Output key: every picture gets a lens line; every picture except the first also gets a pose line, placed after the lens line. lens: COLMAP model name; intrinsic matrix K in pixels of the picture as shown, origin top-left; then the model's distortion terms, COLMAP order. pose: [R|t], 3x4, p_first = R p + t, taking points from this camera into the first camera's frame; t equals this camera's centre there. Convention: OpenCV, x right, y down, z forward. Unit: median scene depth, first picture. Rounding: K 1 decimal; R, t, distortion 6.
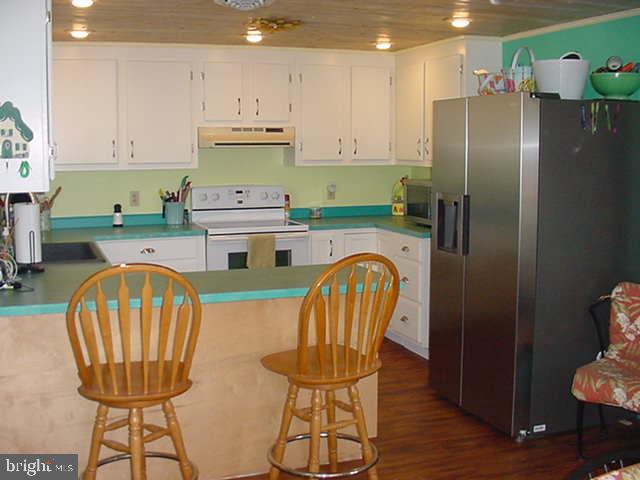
lens RADIAL K [[788.0, 0, 320.0], [0, 788.0, 240.0], [0, 0, 1]] dist [-0.159922, 0.055796]
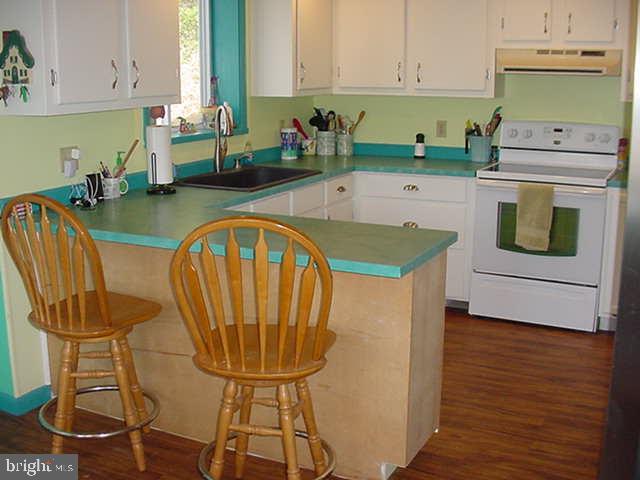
lens RADIAL K [[821.1, 0, 320.0], [0, 821.1, 240.0], [0, 0, 1]] dist [-0.124372, 0.029194]
pose [[0.687467, 0.159141, -0.708564, 0.371531], [-0.093134, 0.986957, 0.131306, -0.039655], [0.720219, -0.024277, 0.693322, 0.266257]]
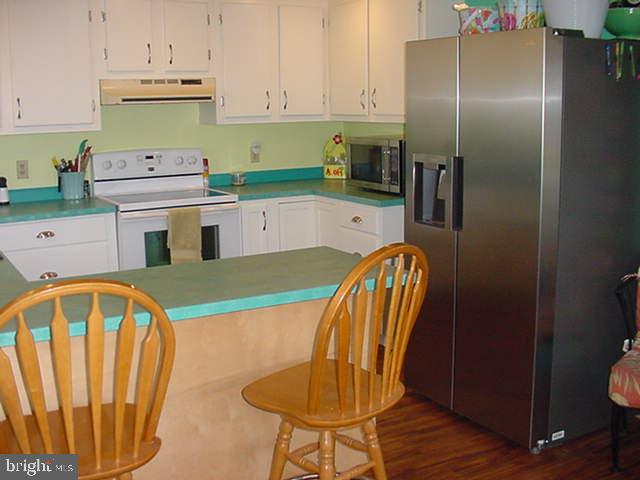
lens RADIAL K [[788.0, 0, 320.0], [0, 788.0, 240.0], [0, 0, 1]] dist [-0.159922, 0.055796]
pose [[0.985776, -0.041387, 0.162887, -0.069310], [0.032191, 0.997757, 0.058695, -0.017804], [-0.164951, -0.052616, 0.984897, 0.163647]]
